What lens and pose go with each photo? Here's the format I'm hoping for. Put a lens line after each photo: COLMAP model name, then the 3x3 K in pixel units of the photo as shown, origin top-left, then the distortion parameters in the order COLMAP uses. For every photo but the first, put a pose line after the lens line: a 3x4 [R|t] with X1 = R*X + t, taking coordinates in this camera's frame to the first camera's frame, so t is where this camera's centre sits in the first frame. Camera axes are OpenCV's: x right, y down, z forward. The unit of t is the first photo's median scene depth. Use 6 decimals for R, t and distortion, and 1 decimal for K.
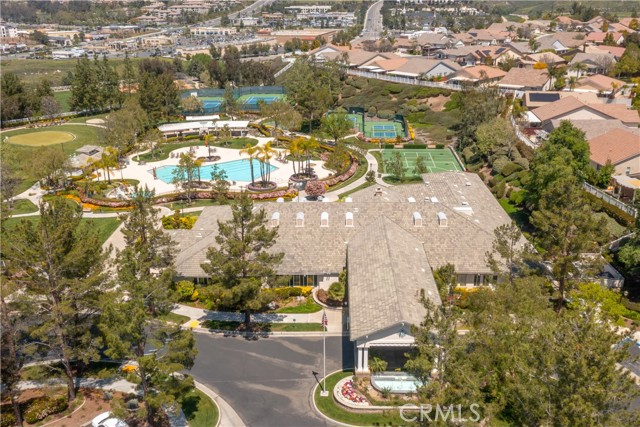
lens RADIAL K [[566.0, 0, 340.2], [0, 566.0, 213.0], [0, 0, 1]] dist [-0.002361, -0.000948]
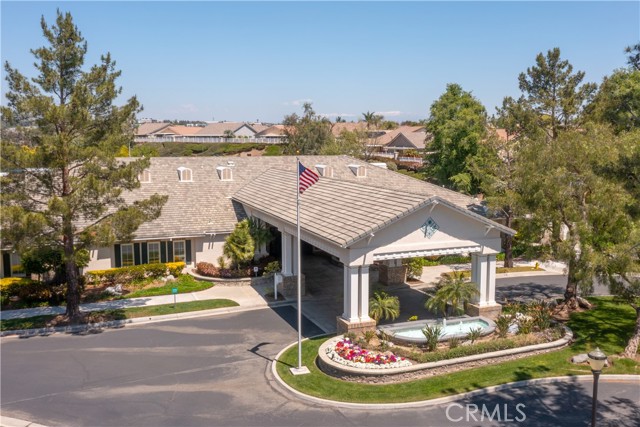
lens RADIAL K [[566.0, 0, 340.2], [0, 566.0, 213.0], [0, 0, 1]] dist [-0.002361, -0.000948]
pose [[0.919577, -0.043864, 0.390455, -0.141253], [0.131726, 0.970655, -0.201188, 0.245997], [-0.370172, 0.236441, 0.898370, 0.468685]]
